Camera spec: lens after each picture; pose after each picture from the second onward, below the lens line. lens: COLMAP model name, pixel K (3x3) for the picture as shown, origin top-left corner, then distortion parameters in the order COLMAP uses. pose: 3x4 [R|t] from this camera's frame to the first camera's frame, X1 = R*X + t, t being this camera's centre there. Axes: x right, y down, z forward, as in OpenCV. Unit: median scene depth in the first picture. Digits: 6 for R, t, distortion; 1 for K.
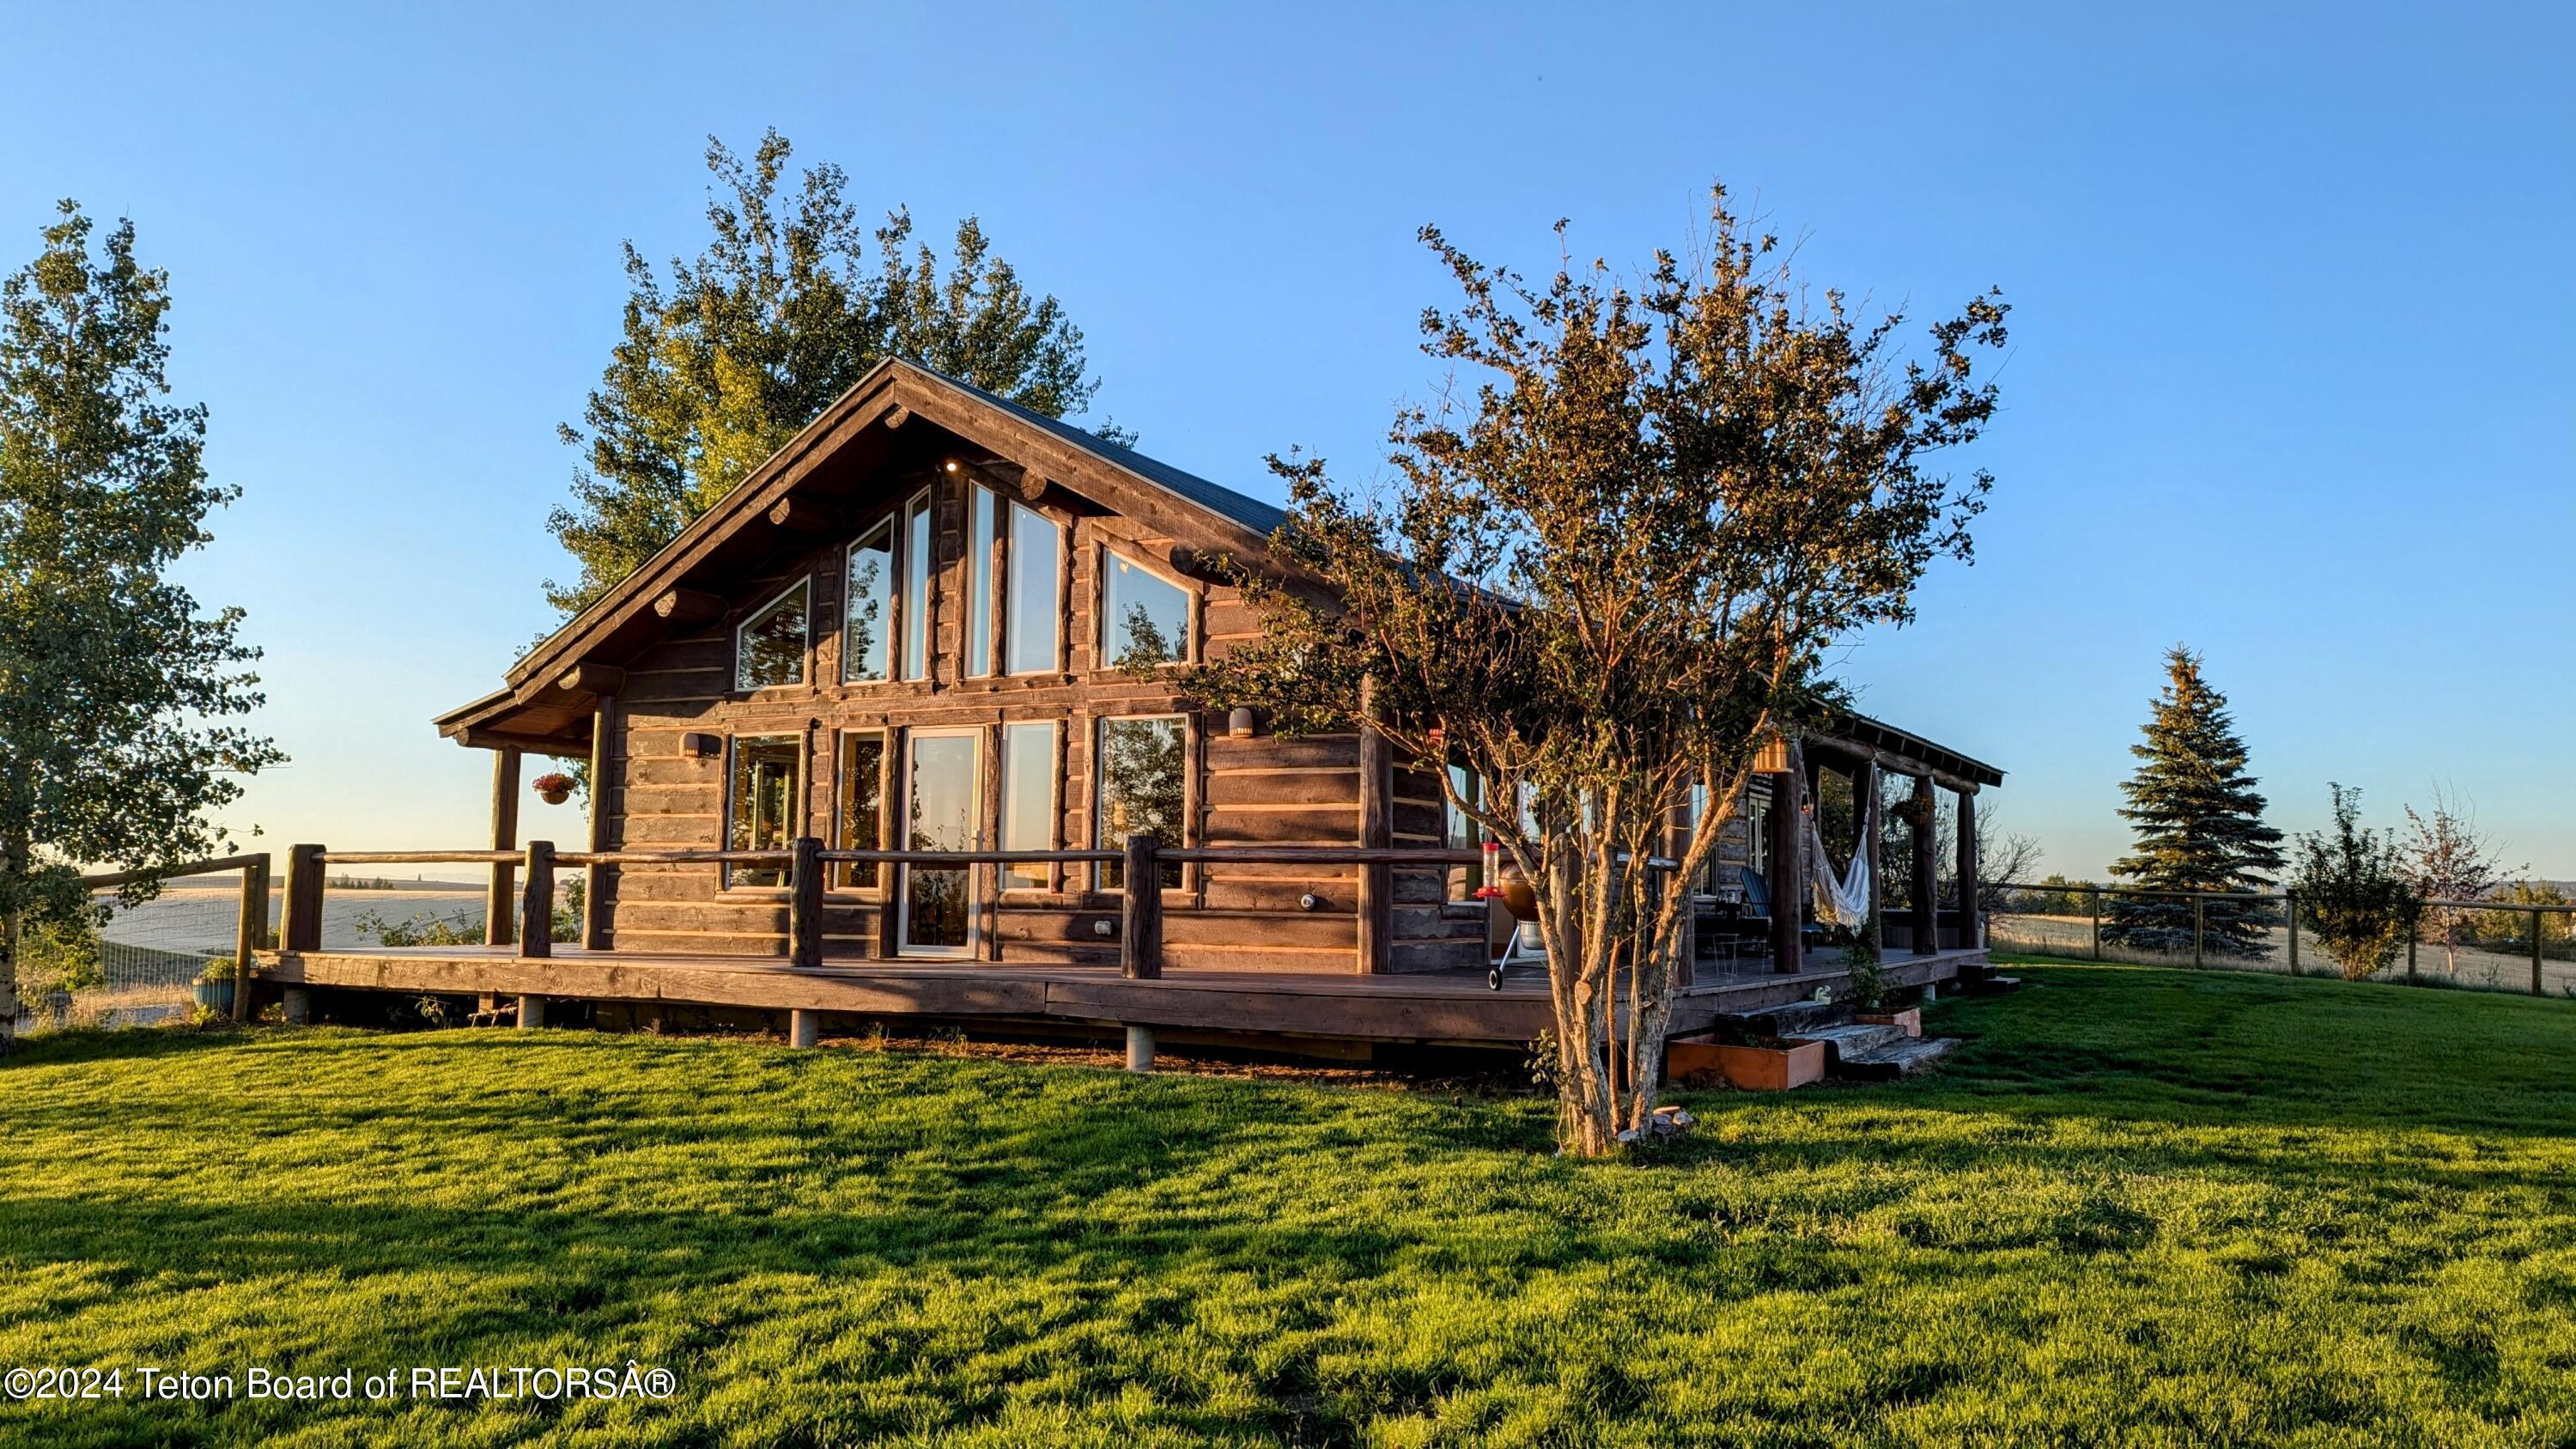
lens RADIAL K [[1852.3, 0, 1270.8], [0, 1852.3, 711.5], [0, 0, 1]] dist [0.040225, -0.018539]
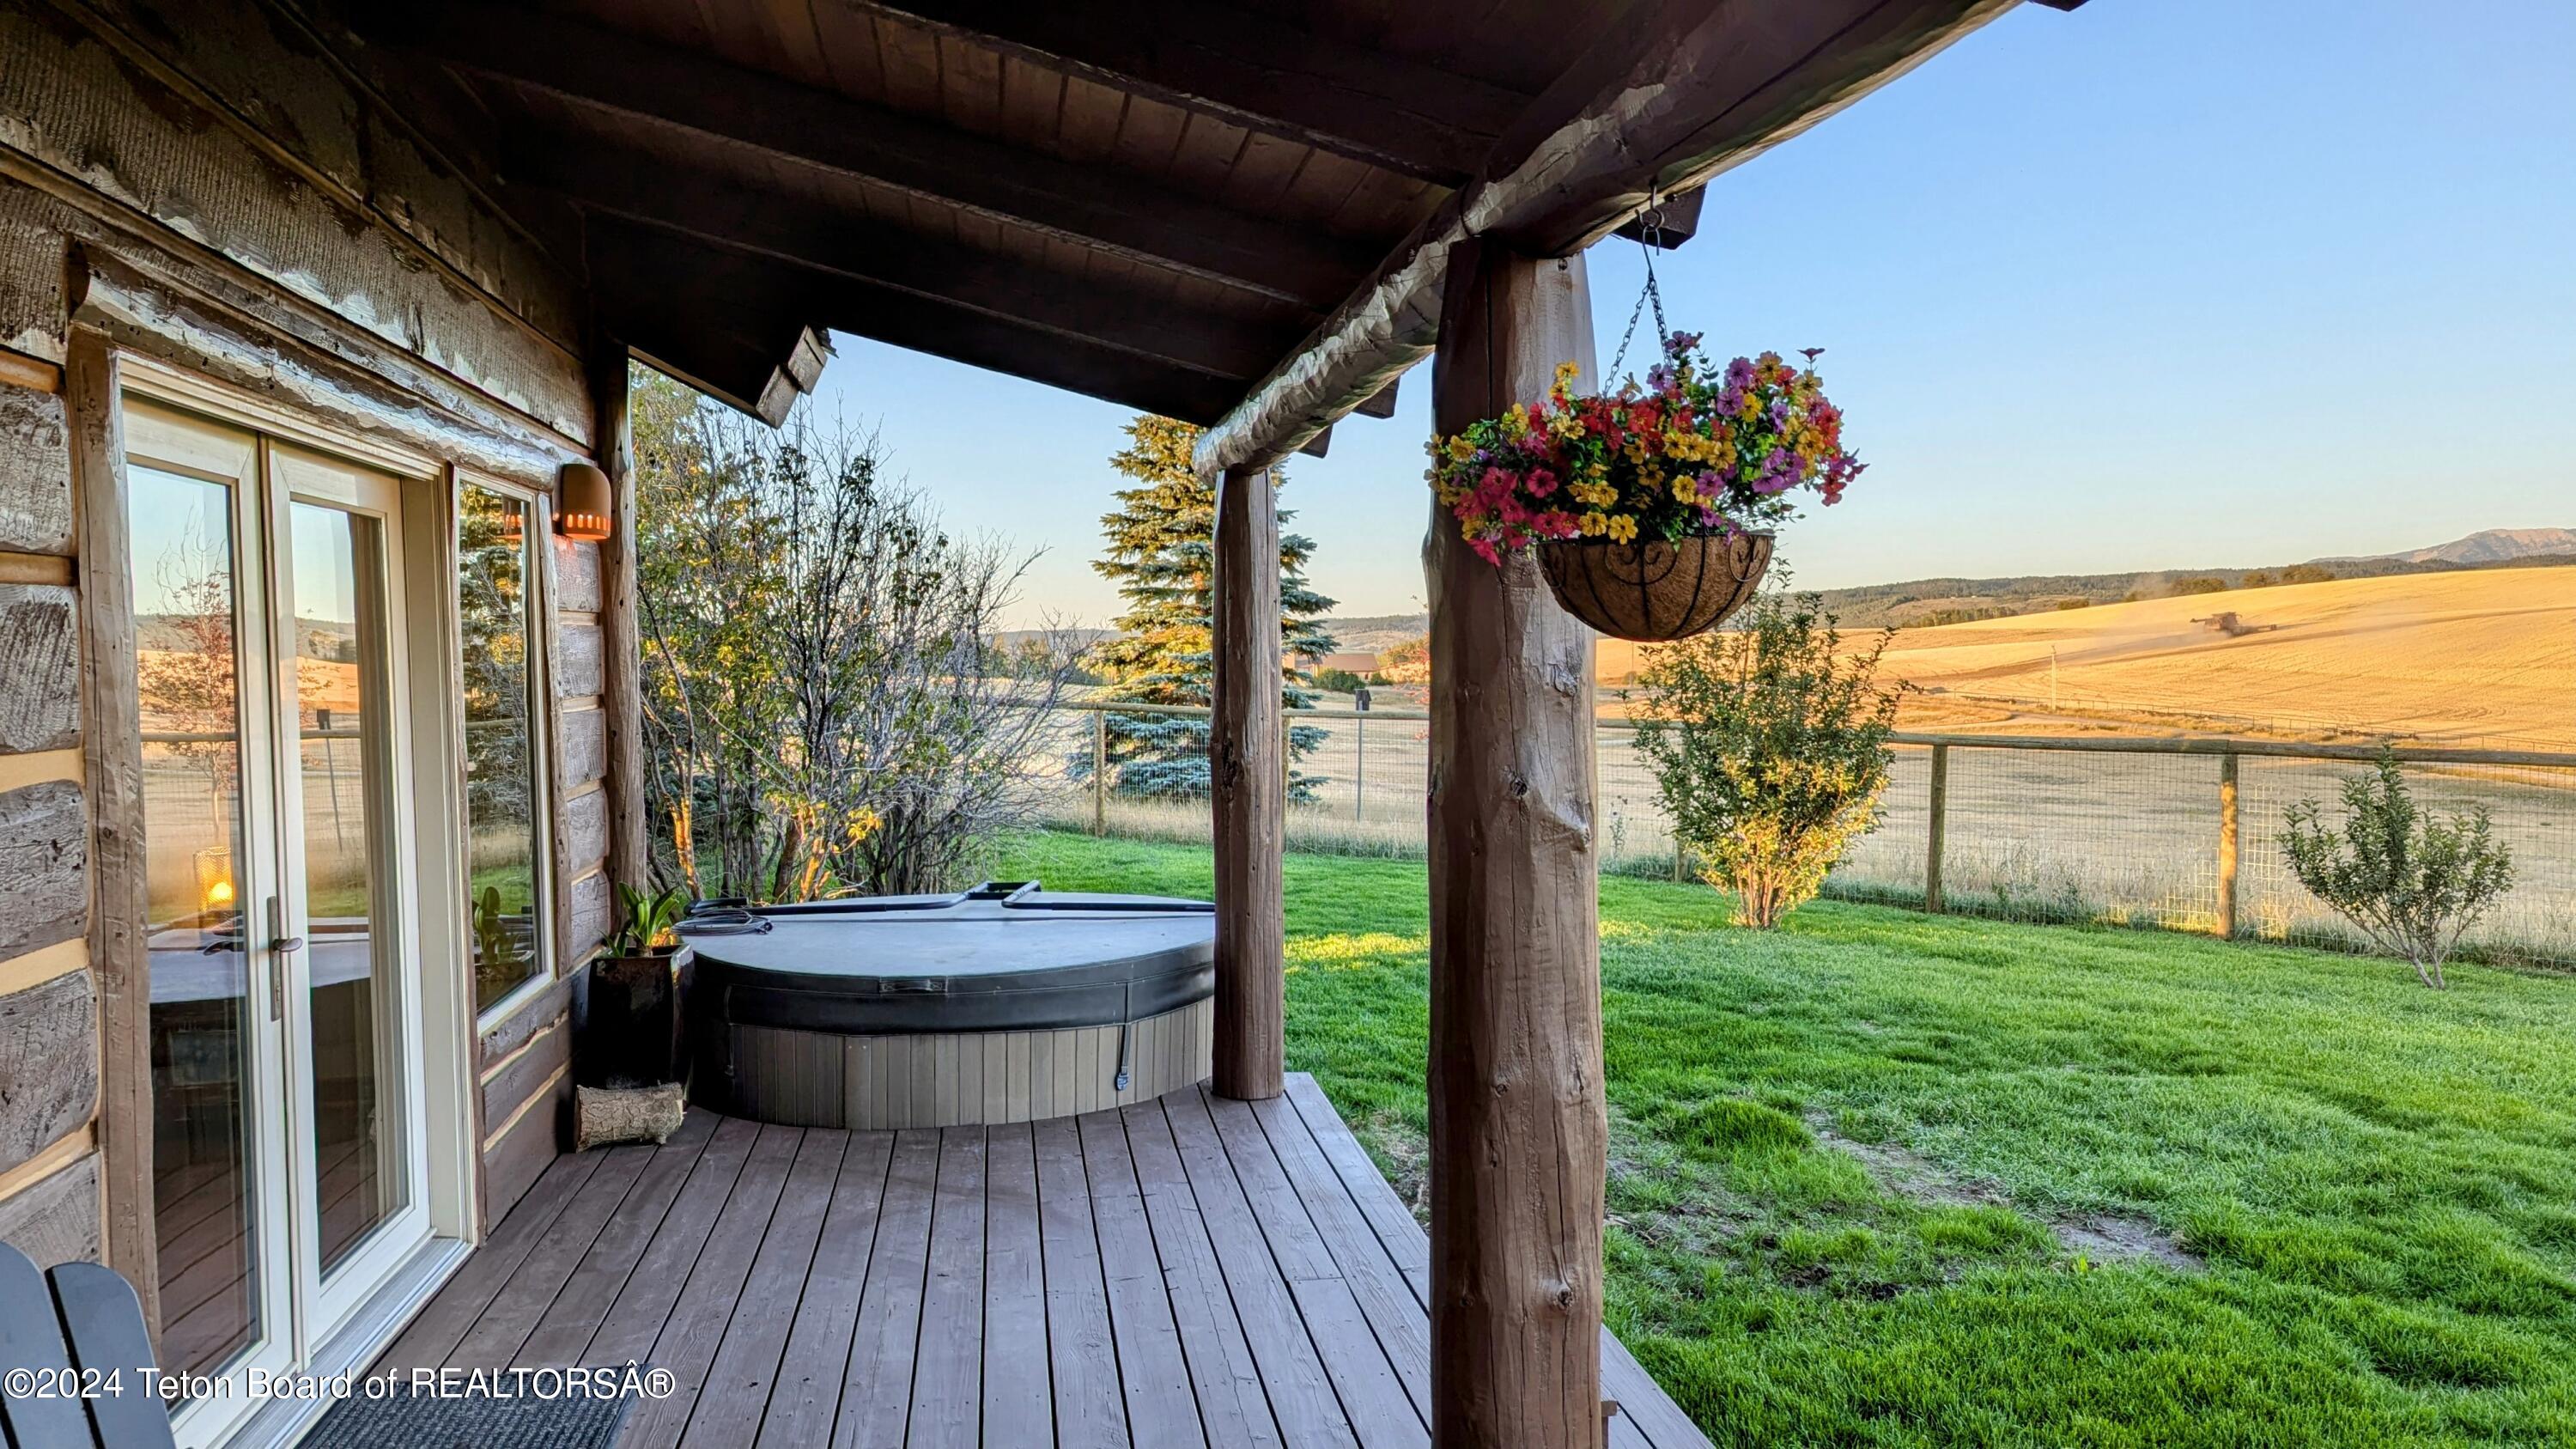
lens RADIAL K [[1852.3, 0, 1277.9], [0, 1852.3, 731.3], [0, 0, 1]] dist [0.040225, -0.018539]
pose [[0.794327, -0.047195, 0.605655, 0.338437], [-0.038907, 0.990978, 0.128249, 0.068363], [-0.606243, -0.125436, 0.785325, 1.190760]]
